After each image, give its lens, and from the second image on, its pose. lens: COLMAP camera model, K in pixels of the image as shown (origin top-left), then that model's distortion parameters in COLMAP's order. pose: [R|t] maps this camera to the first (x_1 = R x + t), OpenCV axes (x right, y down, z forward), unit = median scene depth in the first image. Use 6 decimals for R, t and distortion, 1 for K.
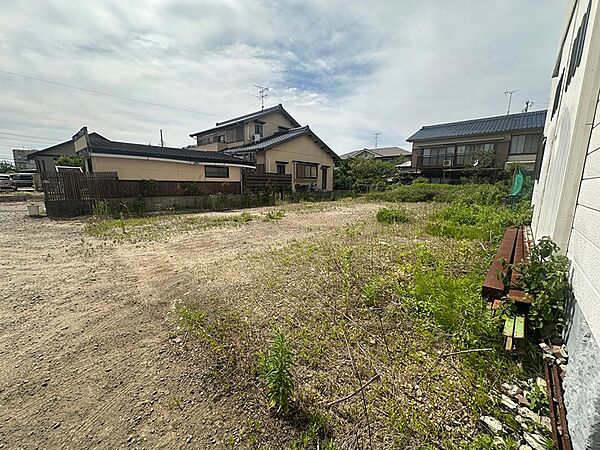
lens RADIAL K [[242.1, 0, 300.0], [0, 242.1, 225.0], [0, 0, 1]] dist [0.000156, -0.000055]
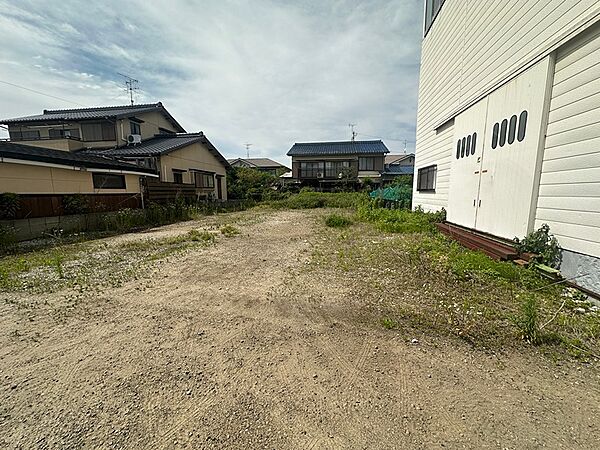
lens RADIAL K [[242.1, 0, 300.0], [0, 242.1, 225.0], [0, 0, 1]] dist [0.000156, -0.000055]
pose [[0.840873, -0.084680, 0.534567, -0.184459], [0.101479, 0.994836, -0.002036, -0.014682], [-0.531634, 0.055960, 0.845124, 0.034798]]
